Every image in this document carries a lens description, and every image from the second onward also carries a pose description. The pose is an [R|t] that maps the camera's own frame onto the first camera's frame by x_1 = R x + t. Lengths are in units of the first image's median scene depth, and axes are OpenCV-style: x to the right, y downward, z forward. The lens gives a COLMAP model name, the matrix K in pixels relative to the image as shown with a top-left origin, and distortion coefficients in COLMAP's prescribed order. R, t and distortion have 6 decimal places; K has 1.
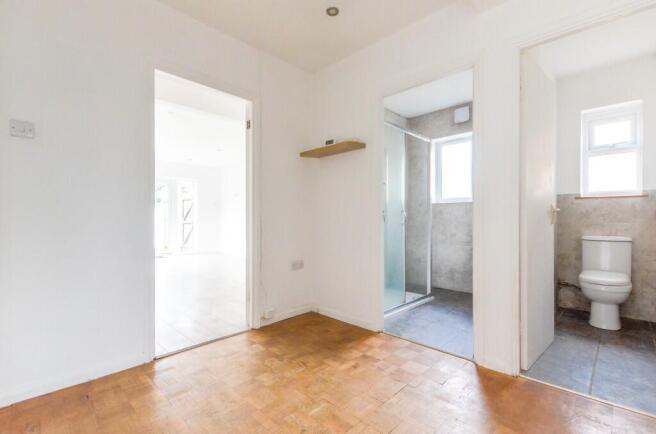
lens RADIAL K [[293.3, 0, 328.8], [0, 293.3, 218.2], [0, 0, 1]] dist [-0.012357, -0.000486]
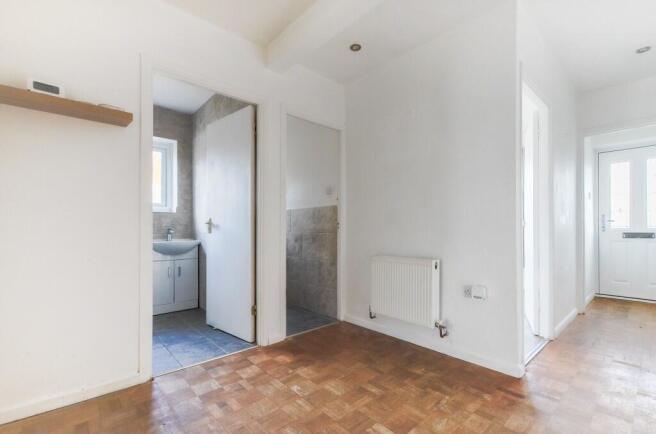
lens RADIAL K [[293.3, 0, 339.2], [0, 293.3, 231.1], [0, 0, 1]] dist [-0.012357, -0.000486]
pose [[0.036058, 0.003502, 0.999344, -0.561380], [-0.003072, 0.999990, -0.003393, 0.006706], [-0.999345, -0.002948, 0.036068, 0.484381]]
